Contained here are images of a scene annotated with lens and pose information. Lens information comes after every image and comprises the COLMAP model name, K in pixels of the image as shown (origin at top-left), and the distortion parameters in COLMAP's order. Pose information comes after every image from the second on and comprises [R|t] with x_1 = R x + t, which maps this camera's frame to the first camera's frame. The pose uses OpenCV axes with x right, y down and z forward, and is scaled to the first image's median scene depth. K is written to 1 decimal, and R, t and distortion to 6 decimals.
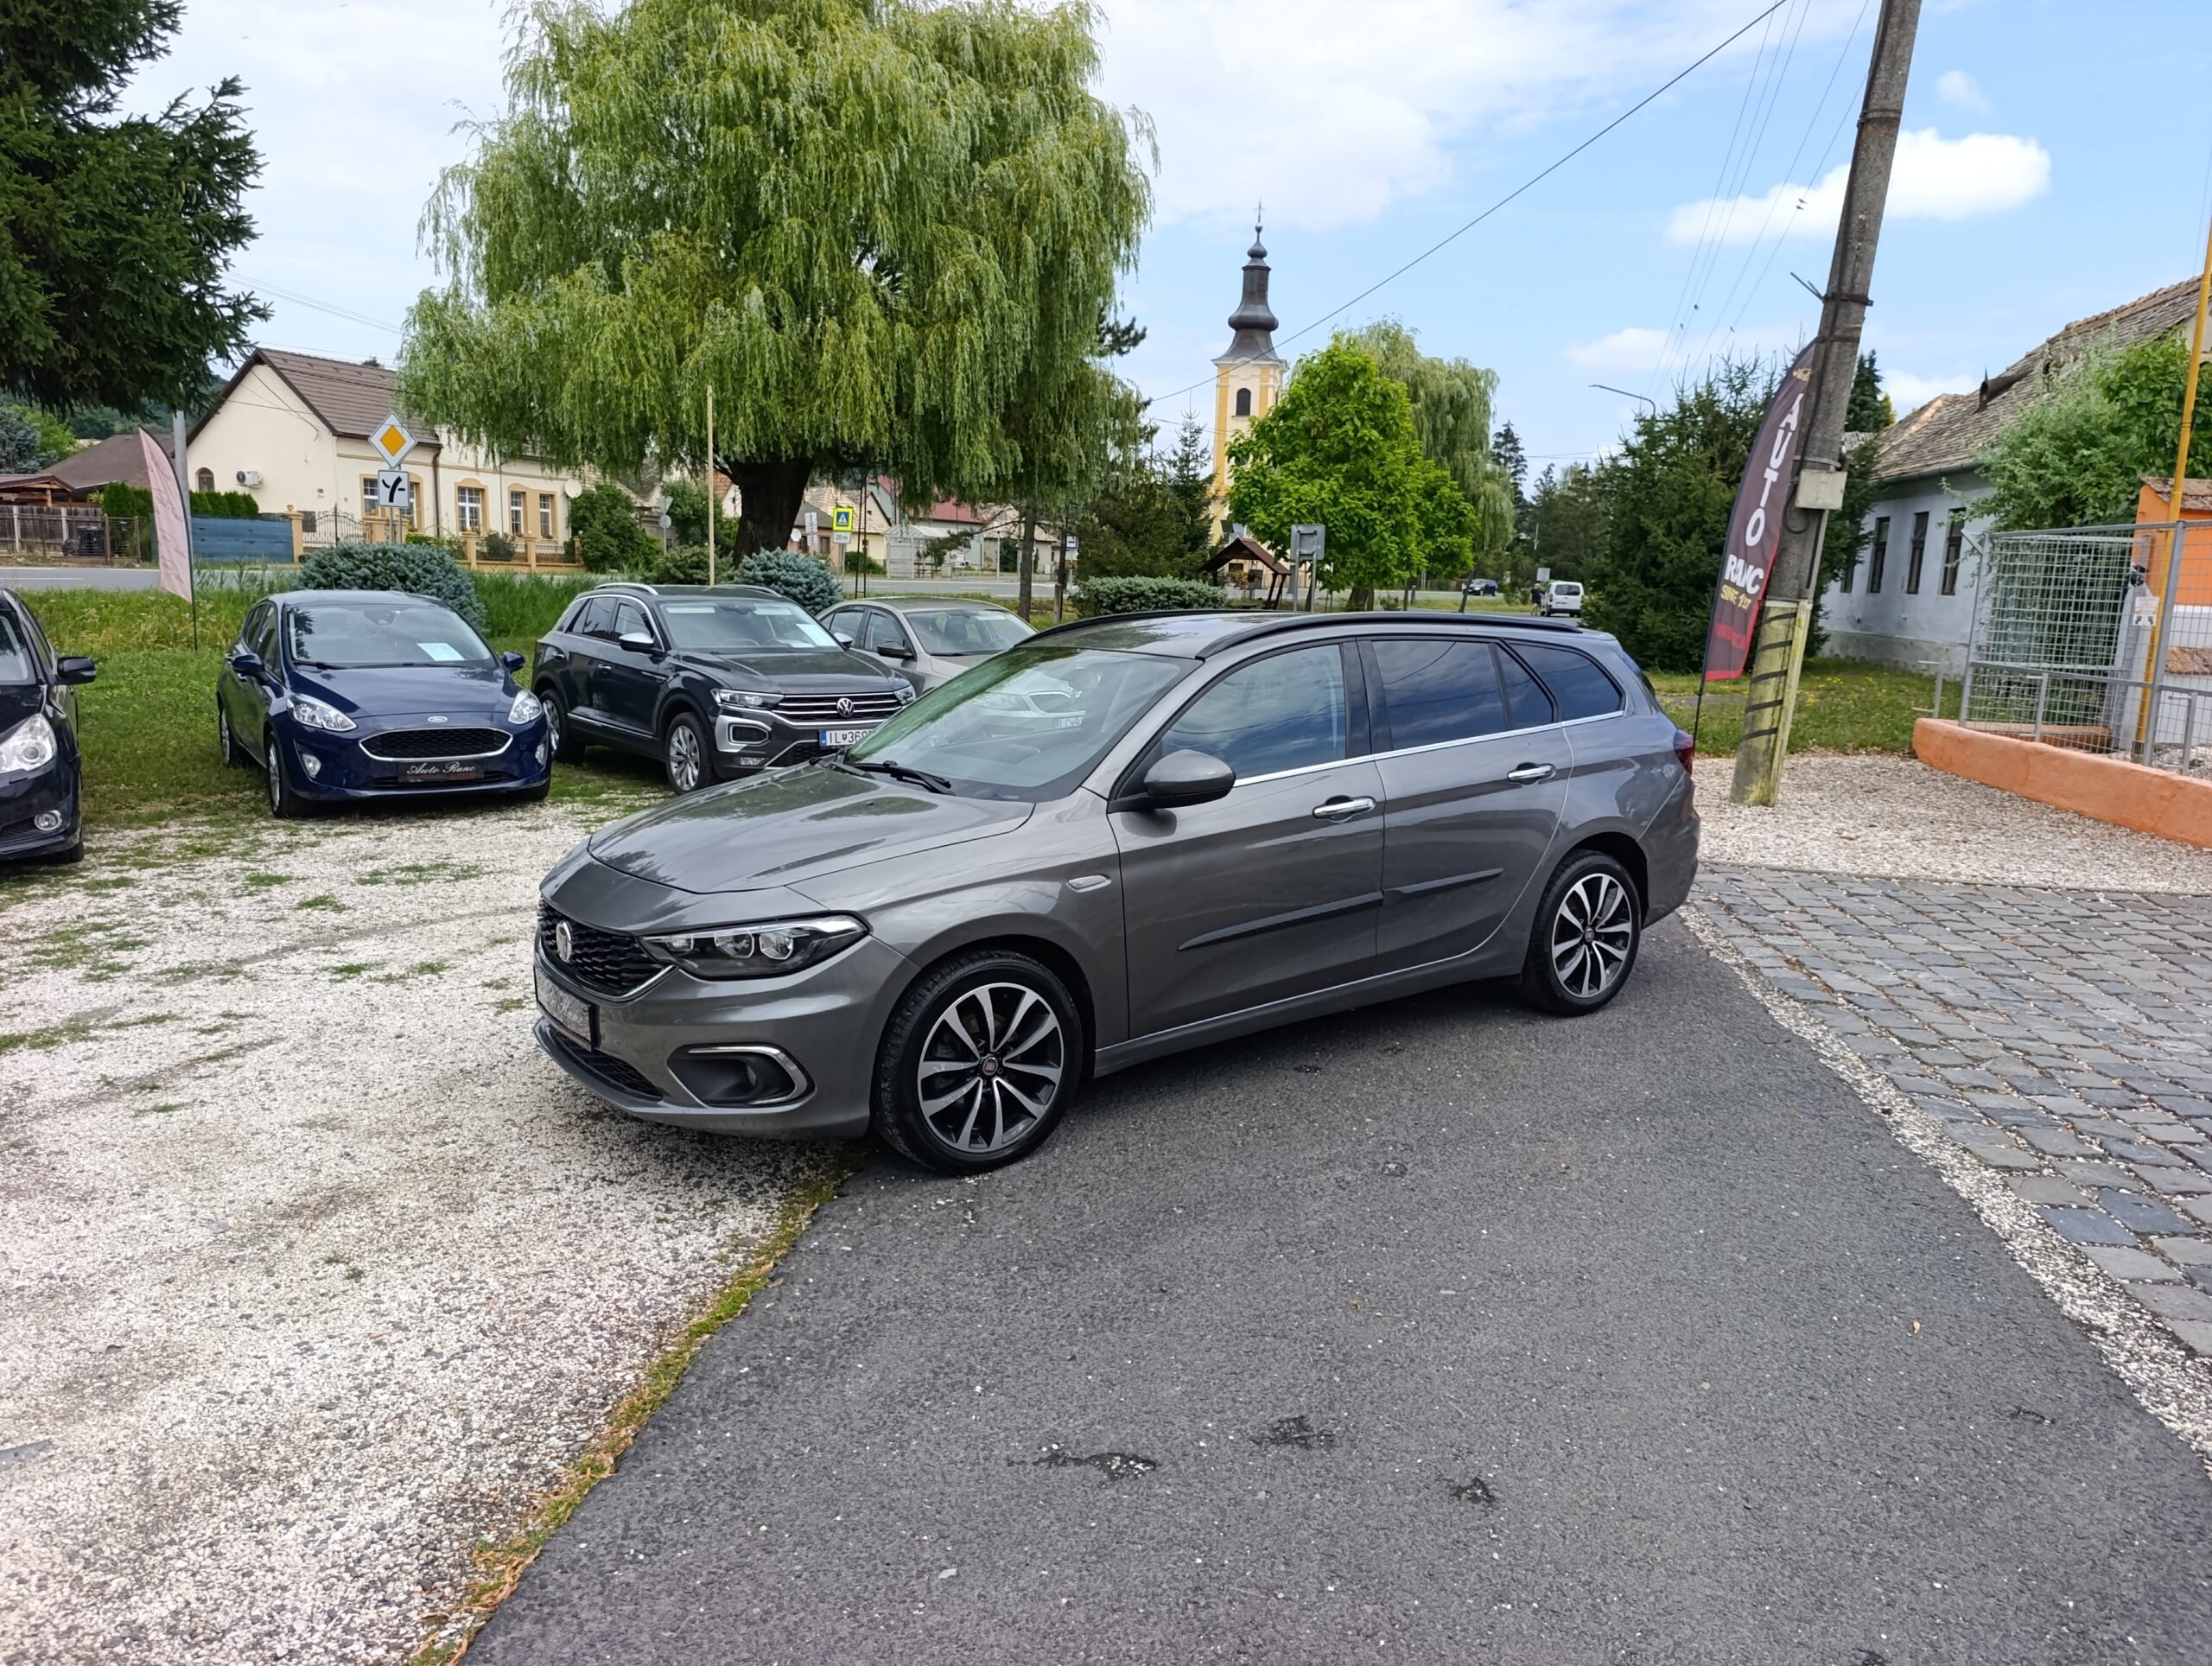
lens RADIAL K [[1497.7, 0, 1105.2], [0, 1497.7, 841.7], [0, 0, 1]] dist [0.027633, -0.040219]
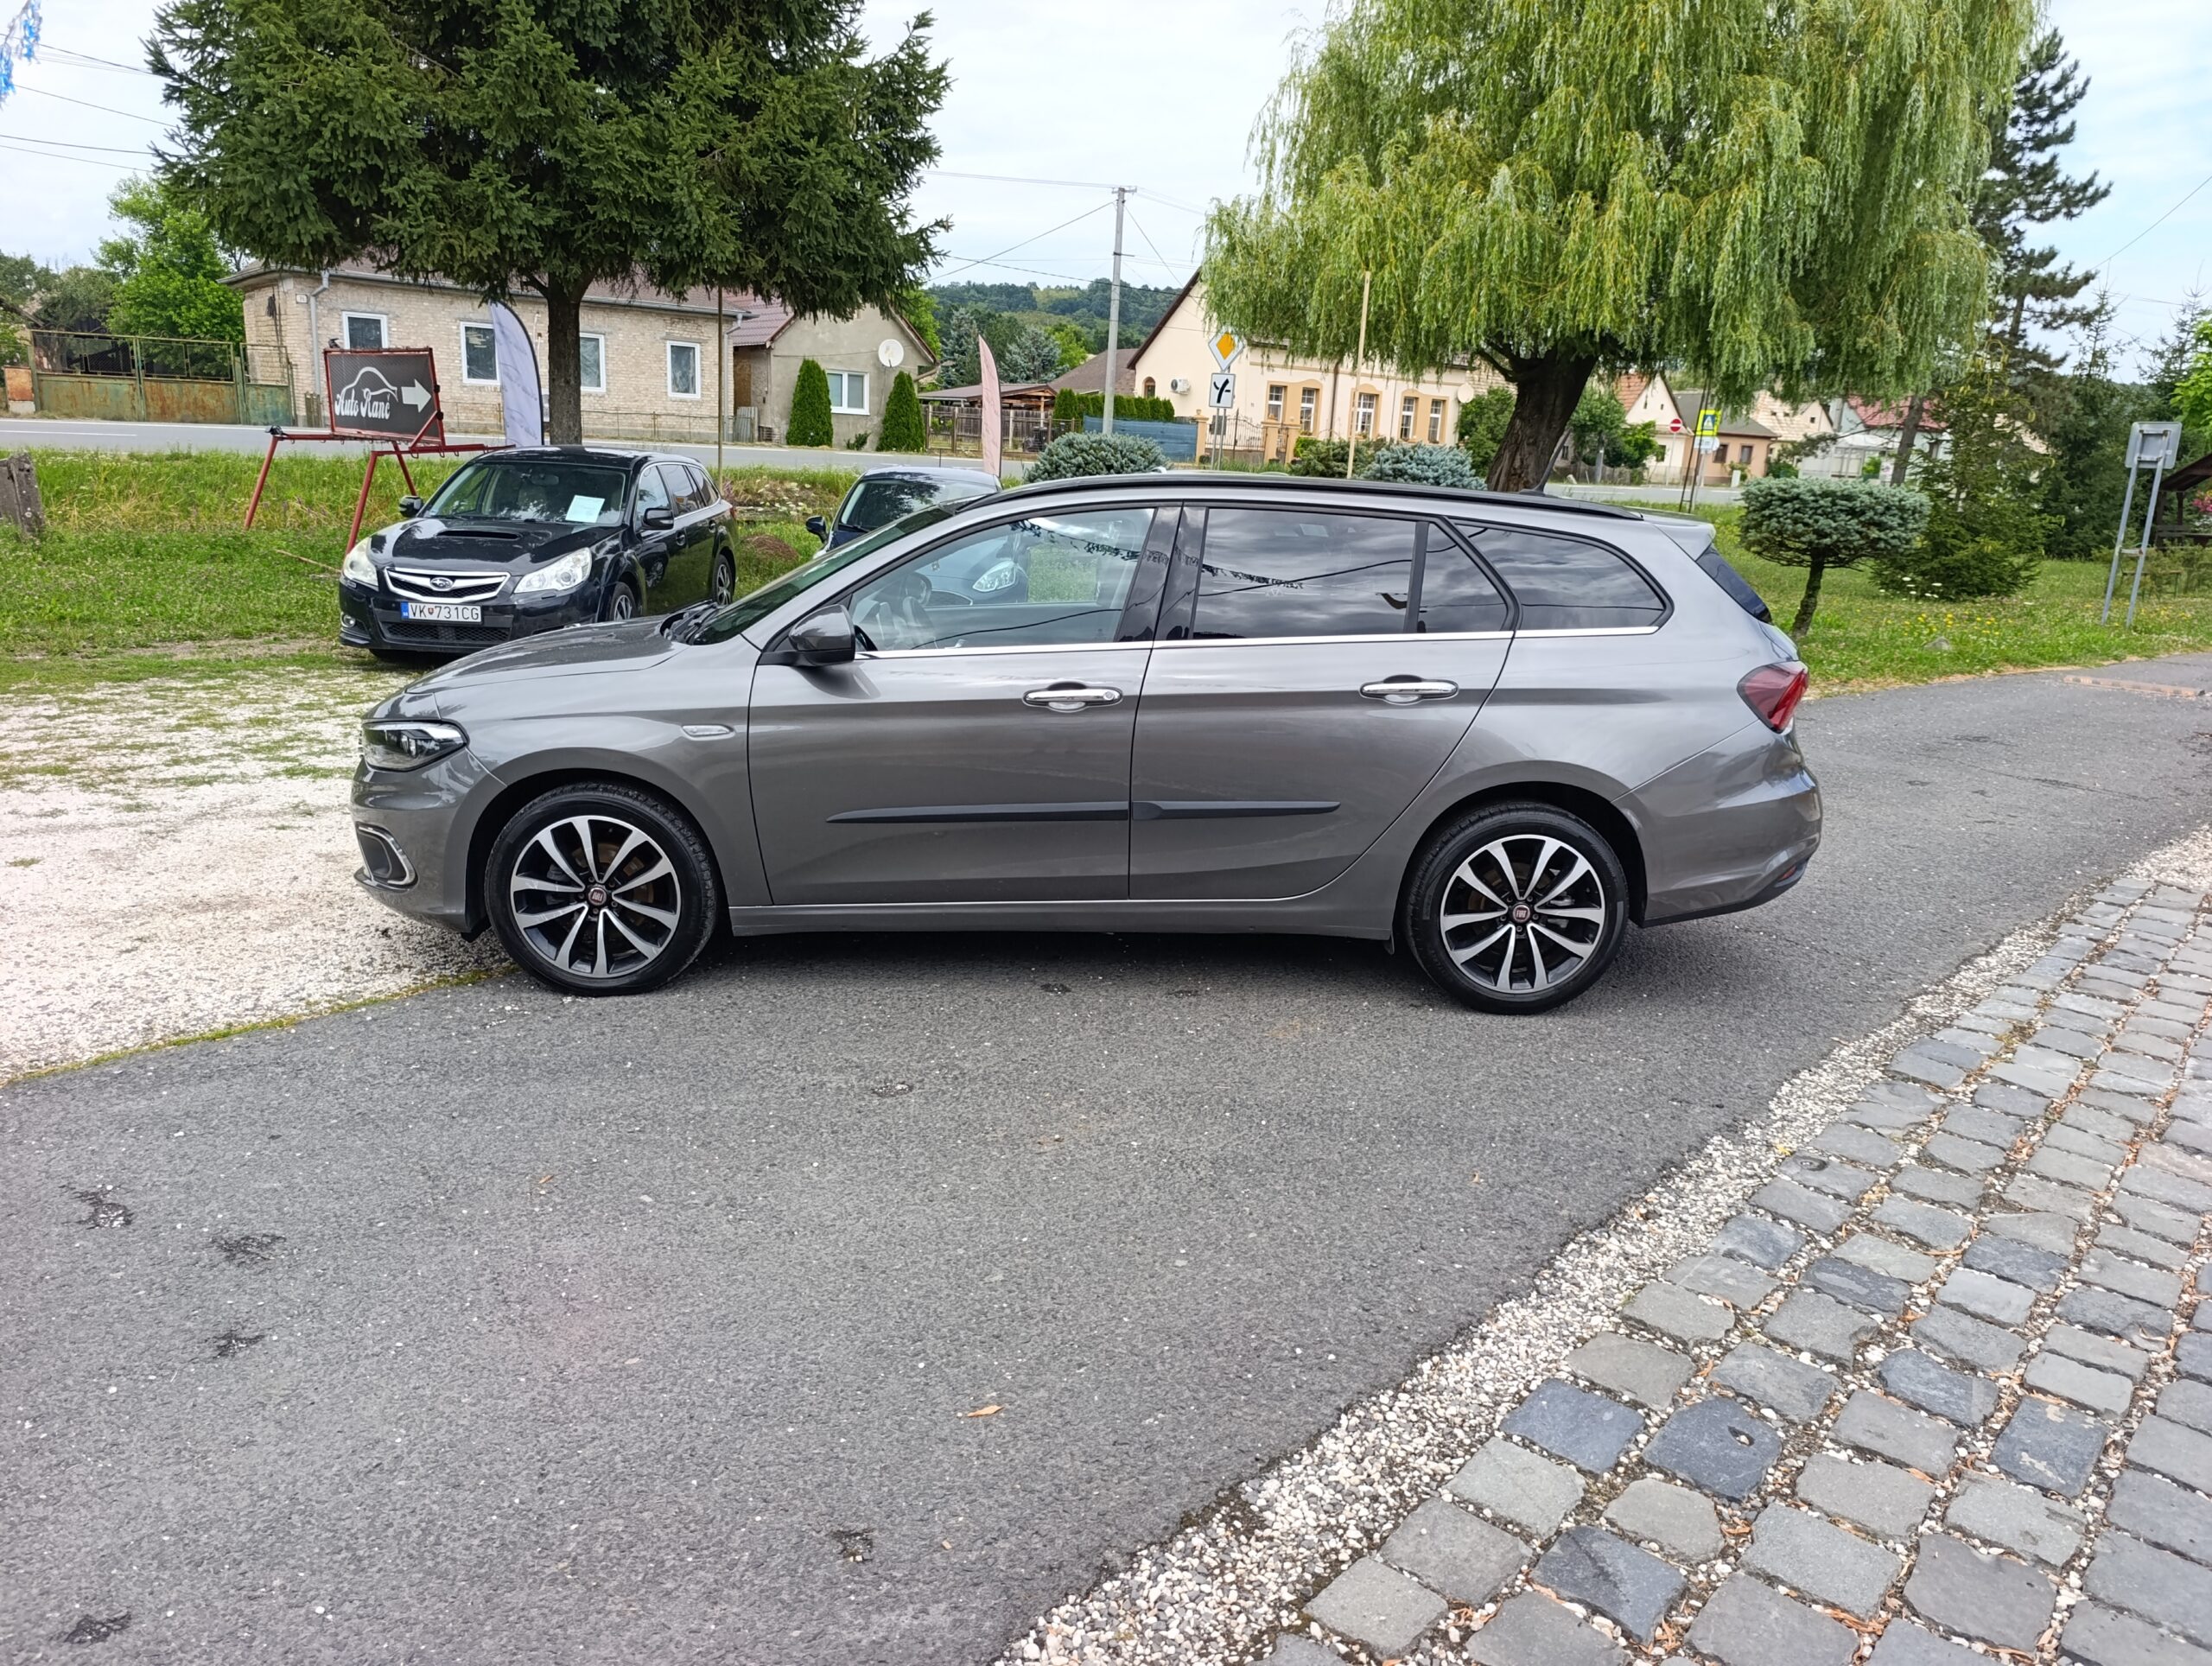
lens RADIAL K [[1497.7, 0, 1105.2], [0, 1497.7, 841.7], [0, 0, 1]] dist [0.027633, -0.040219]
pose [[0.824903, 0.155971, -0.543330, 0.182291], [-0.124822, 0.987714, 0.094028, -0.006414], [0.551320, -0.009745, 0.834237, 0.079590]]
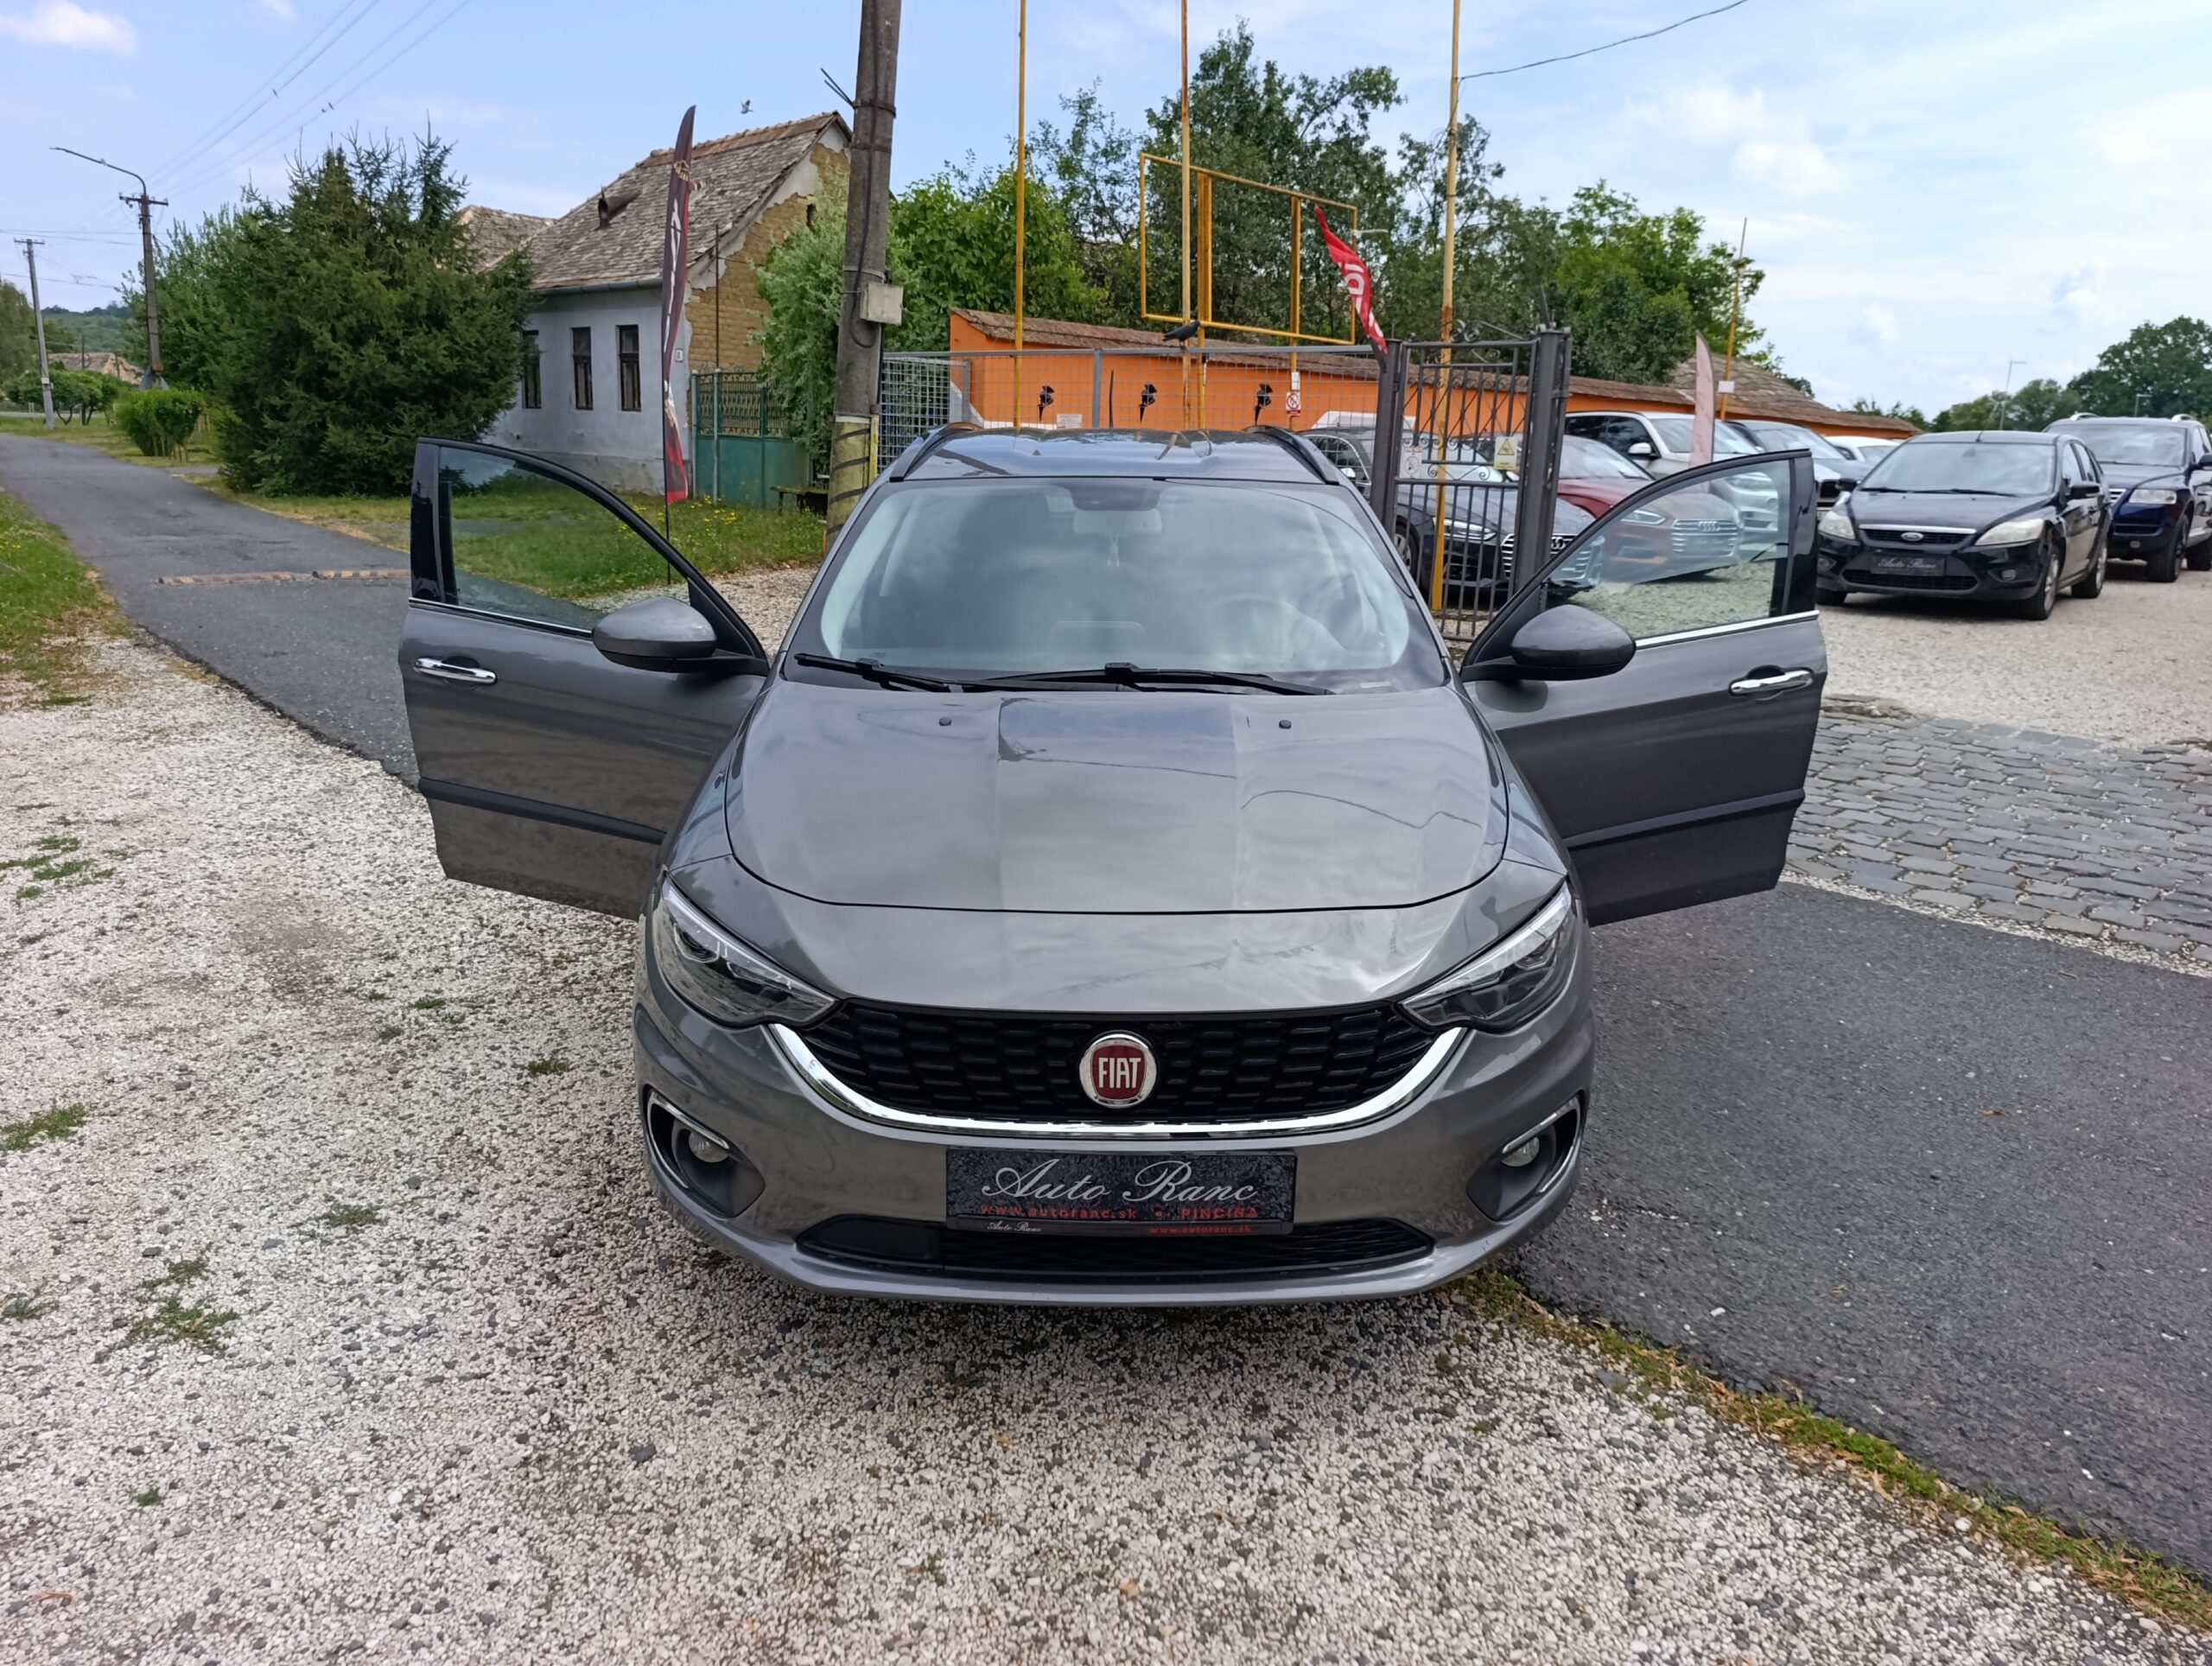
lens RADIAL K [[1503.0, 0, 1109.9], [0, 1503.0, 830.5], [0, 0, 1]] dist [0.021495, -0.032594]
pose [[0.581367, -0.212316, 0.785452, -0.185182], [0.126165, 0.977201, 0.170764, -0.025740], [-0.803800, -0.000180, 0.594899, 0.170069]]
